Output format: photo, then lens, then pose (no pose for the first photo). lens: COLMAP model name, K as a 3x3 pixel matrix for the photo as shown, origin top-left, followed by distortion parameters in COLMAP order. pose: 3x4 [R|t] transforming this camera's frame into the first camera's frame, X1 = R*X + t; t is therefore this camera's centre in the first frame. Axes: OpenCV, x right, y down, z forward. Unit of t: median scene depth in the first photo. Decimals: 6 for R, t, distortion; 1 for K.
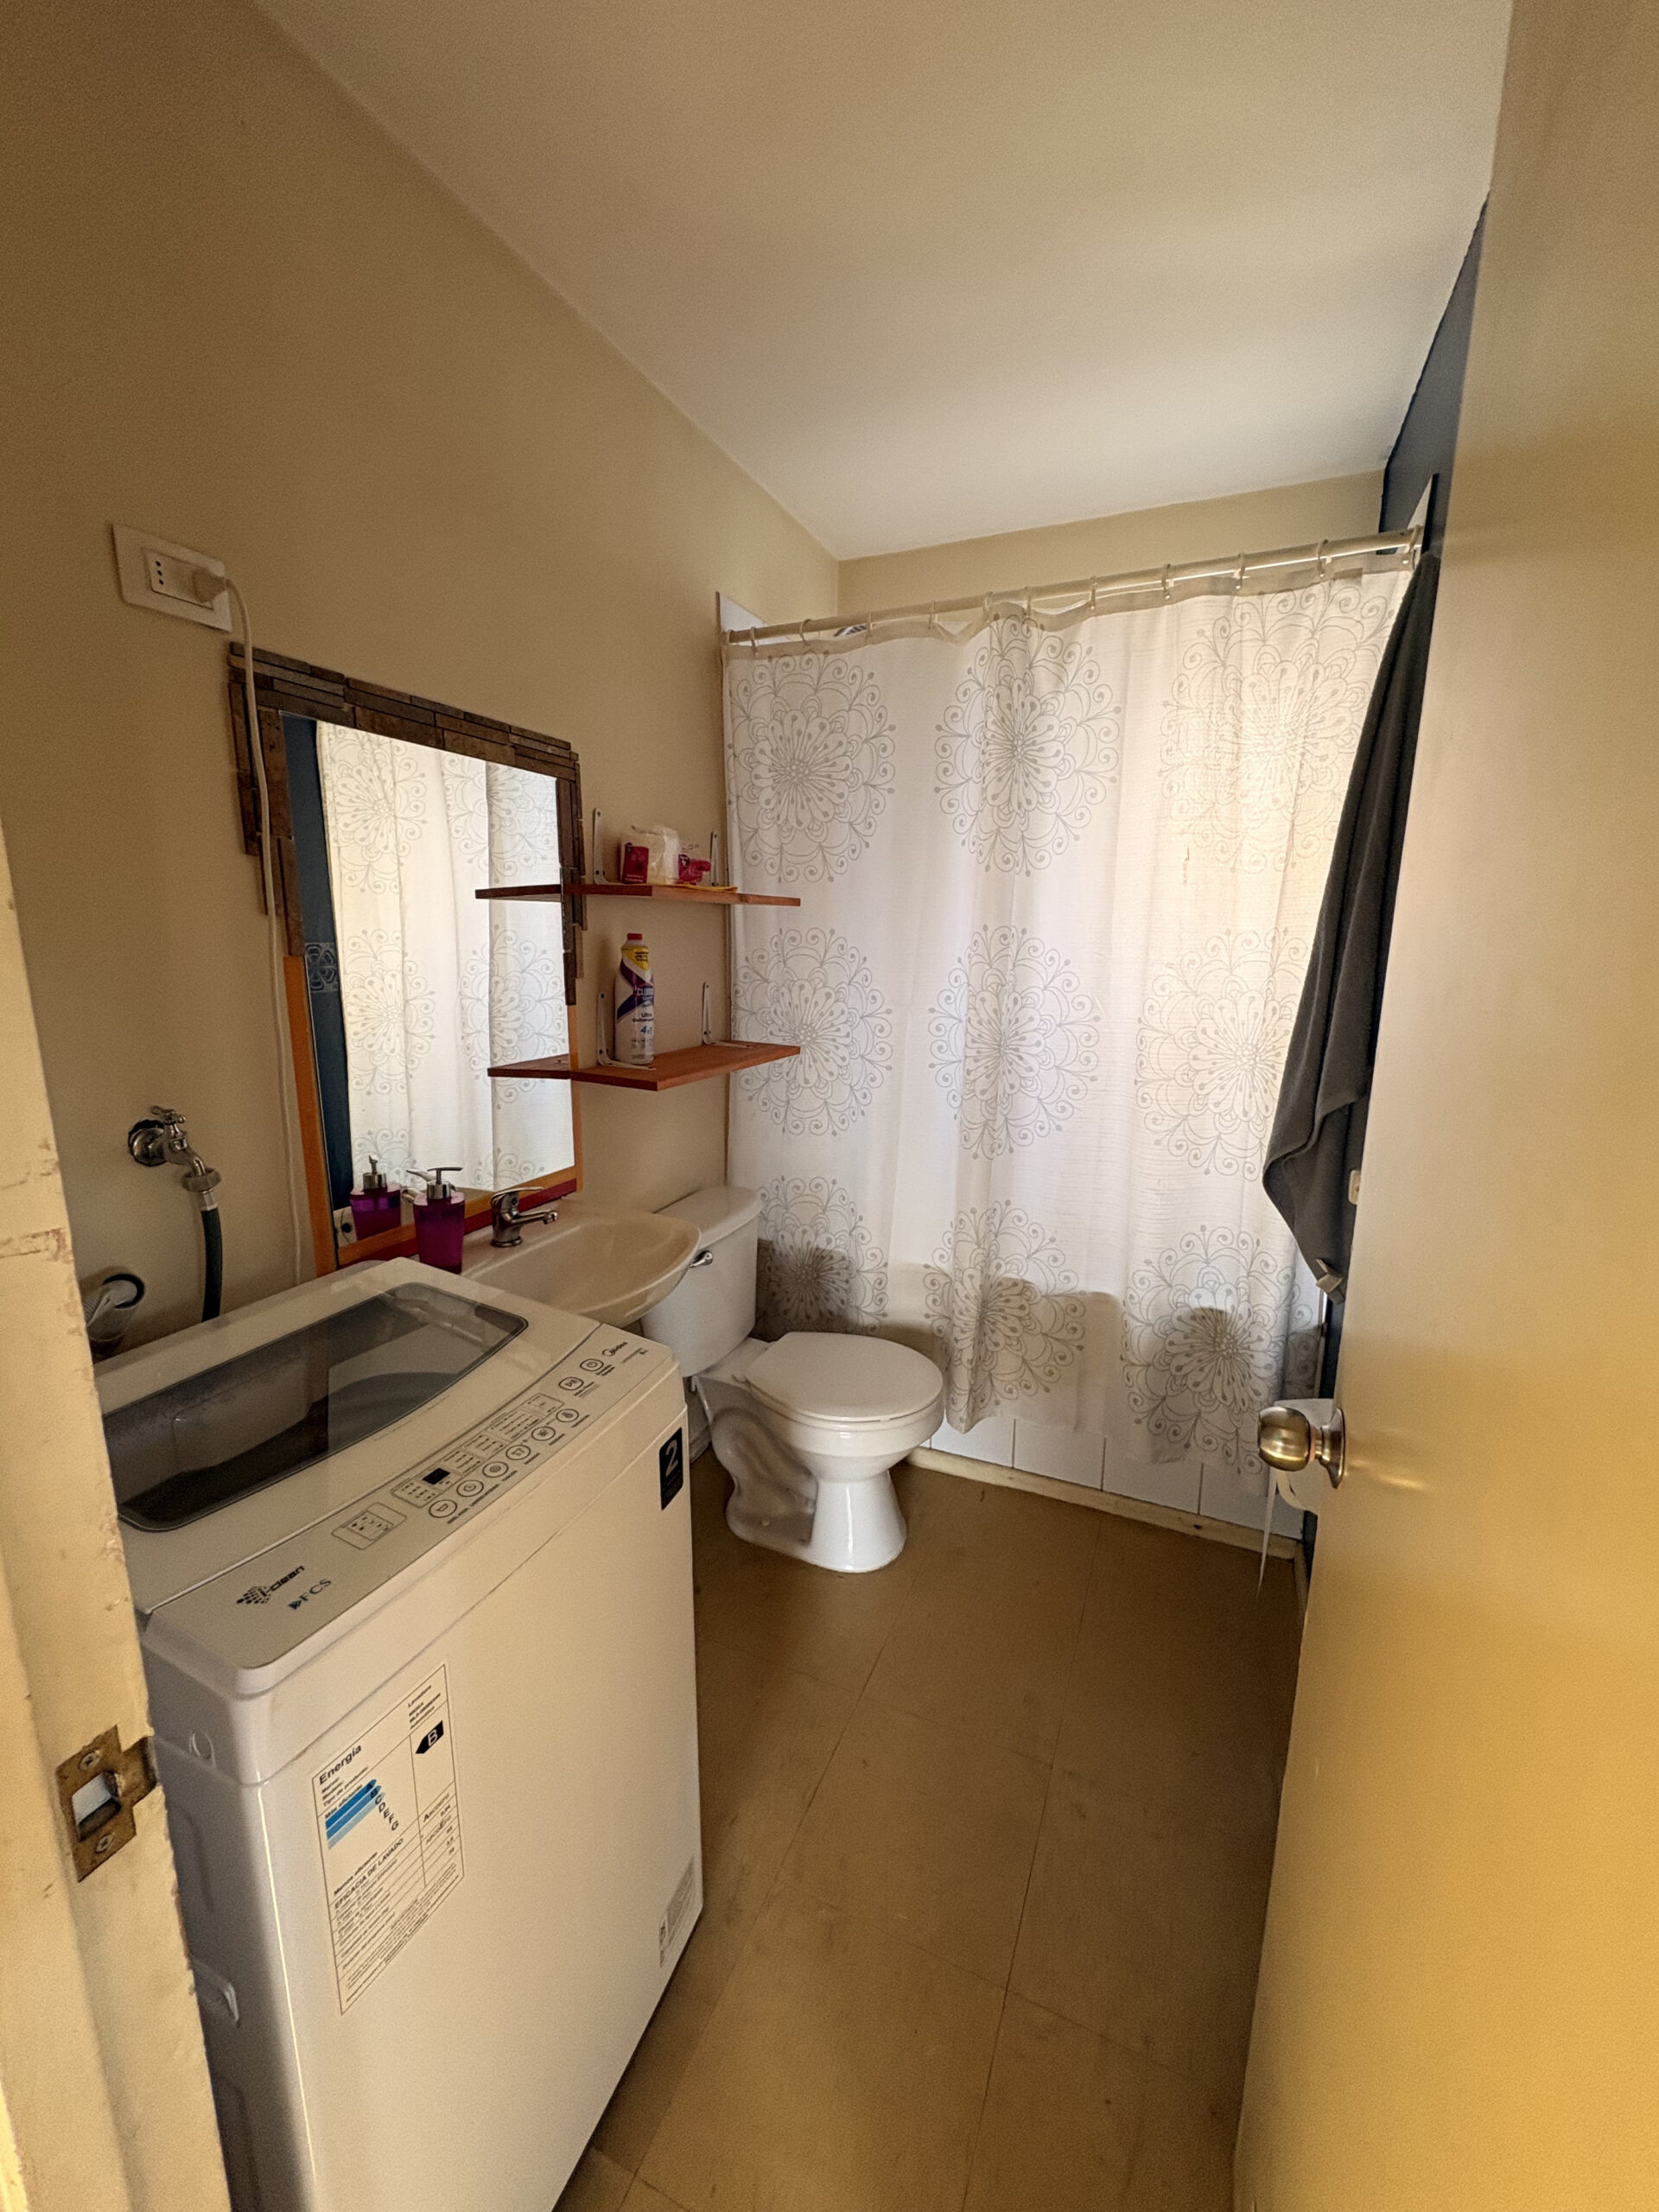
lens RADIAL K [[876.1, 0, 829.7], [0, 876.1, 1101.0], [0, 0, 1]] dist [0.000380, 0.000252]
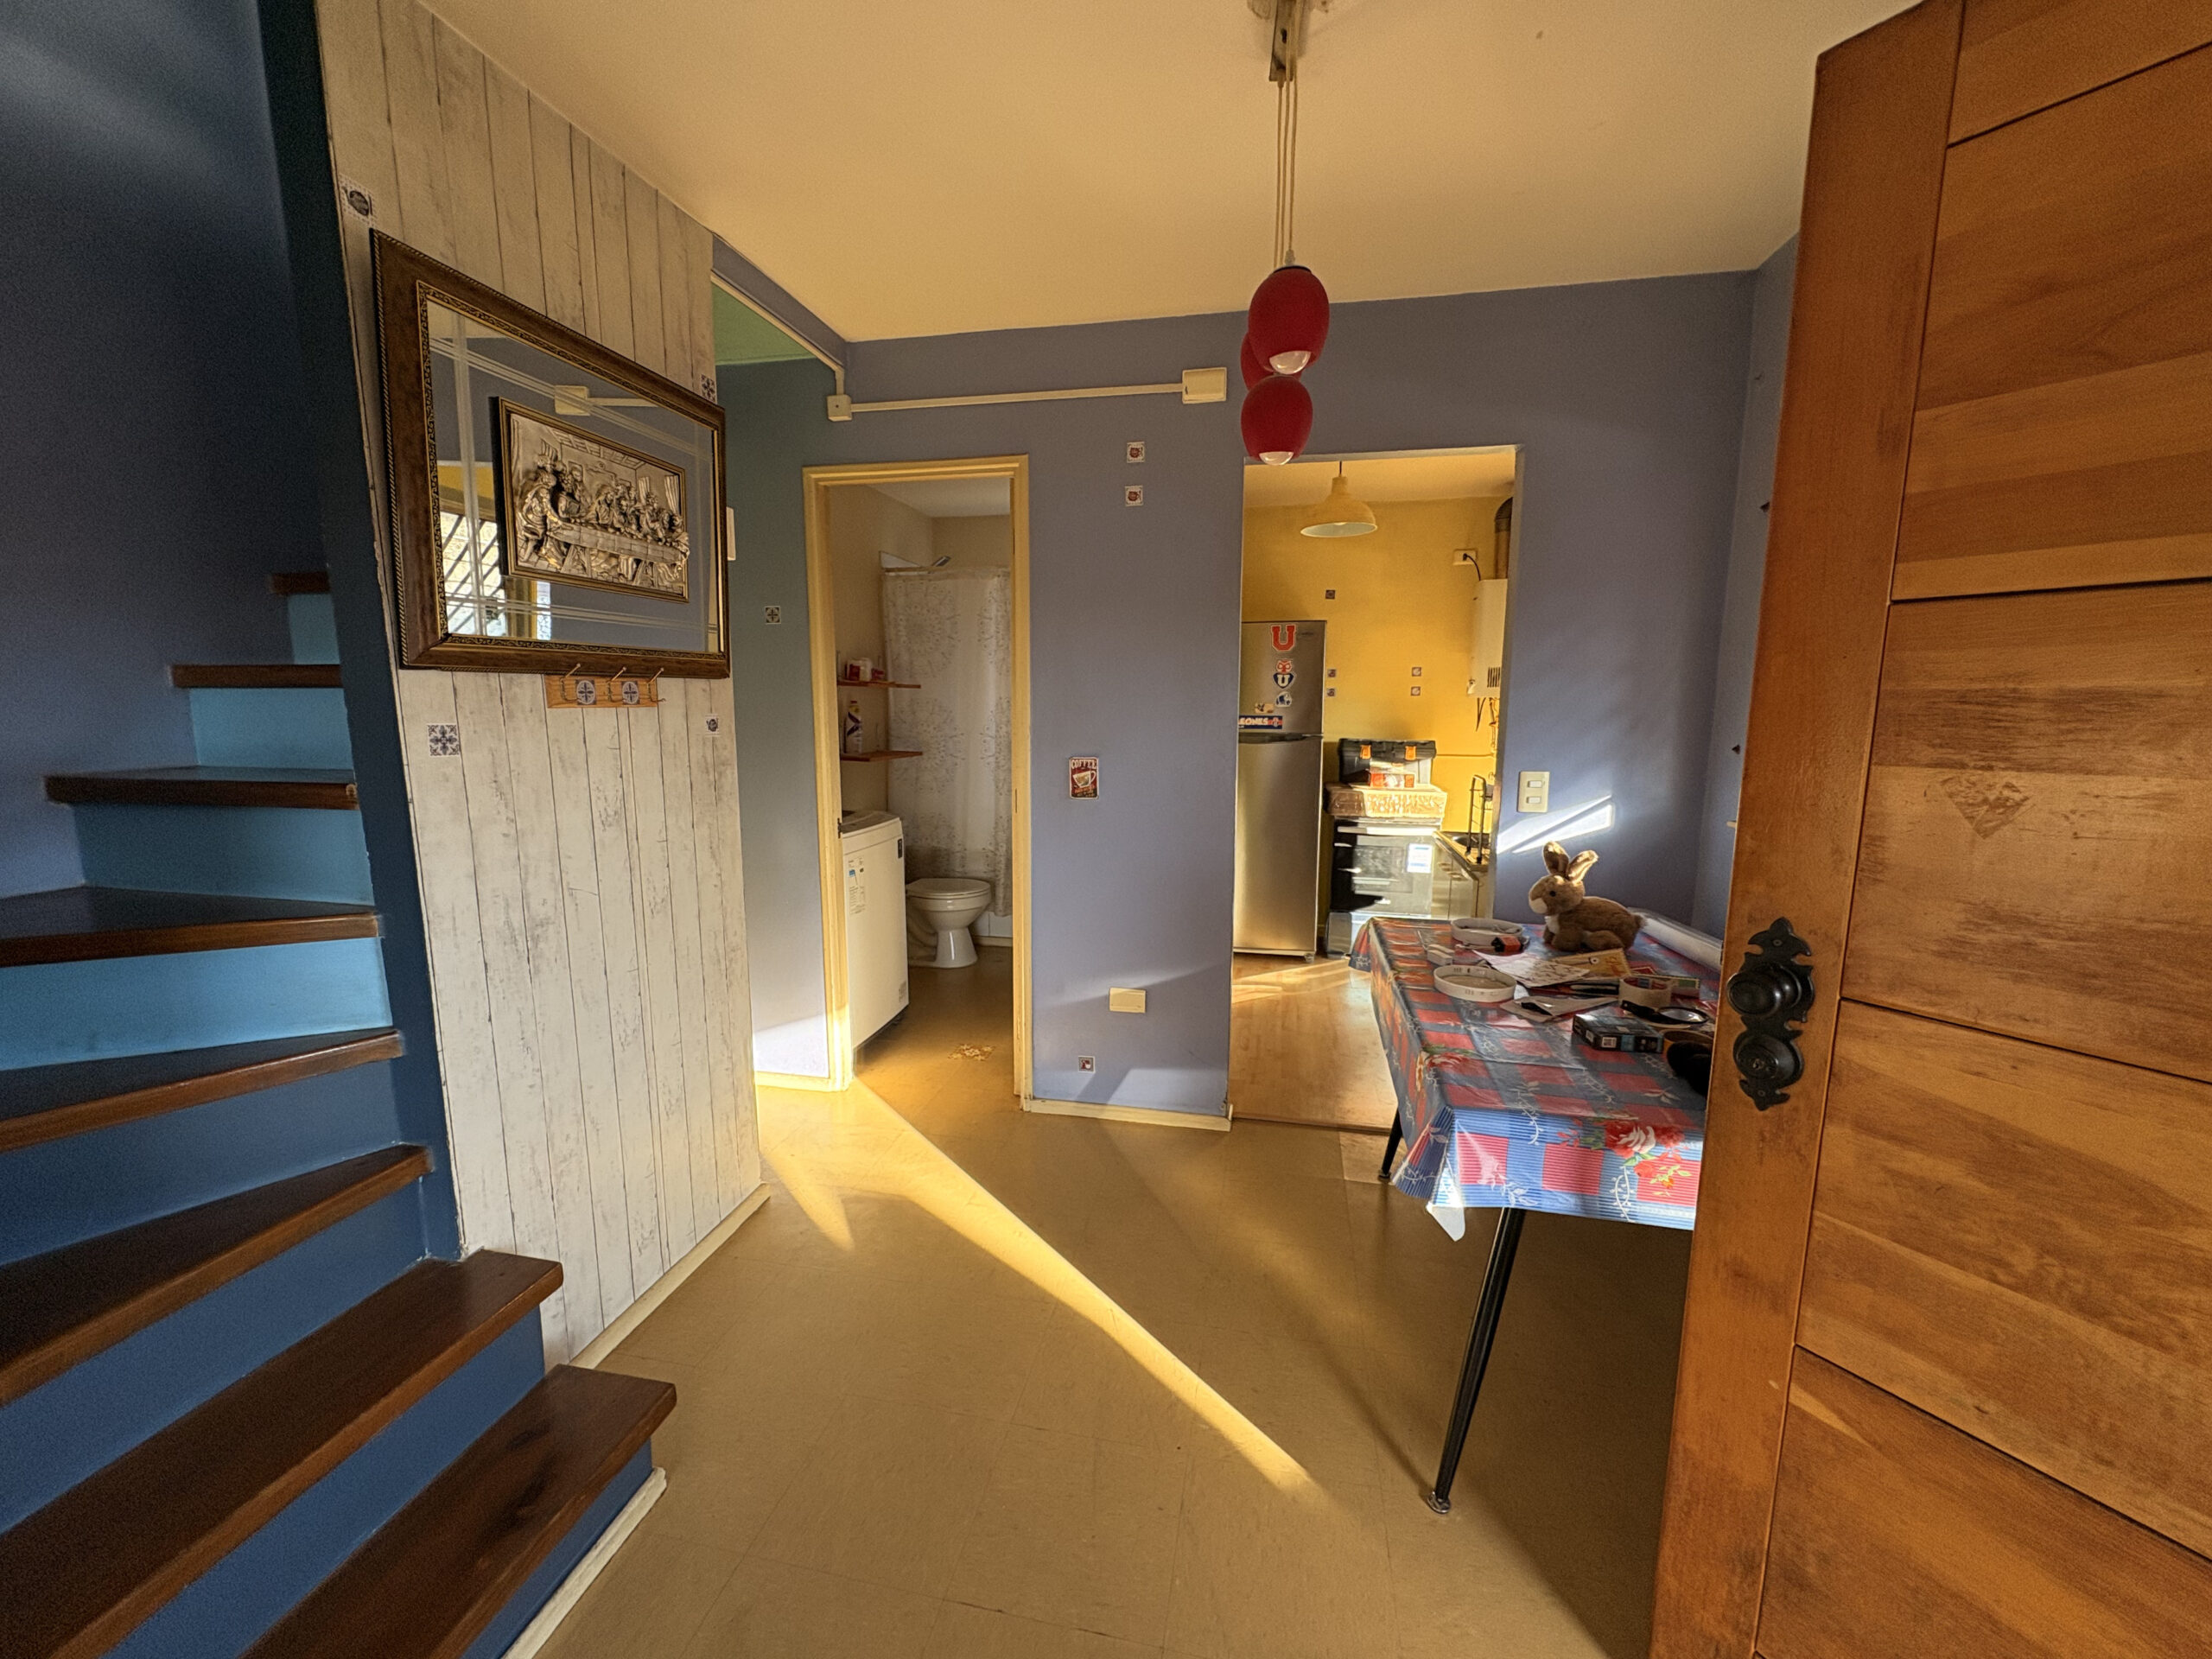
lens RADIAL K [[876.1, 0, 1102.7], [0, 876.1, 825.8], [0, 0, 1]] dist [0.000380, 0.000252]
pose [[0.978508, -0.031486, 0.203792, -0.047616], [0.041470, 0.998130, -0.044907, 0.251370], [-0.201997, 0.052393, 0.977984, -1.284795]]
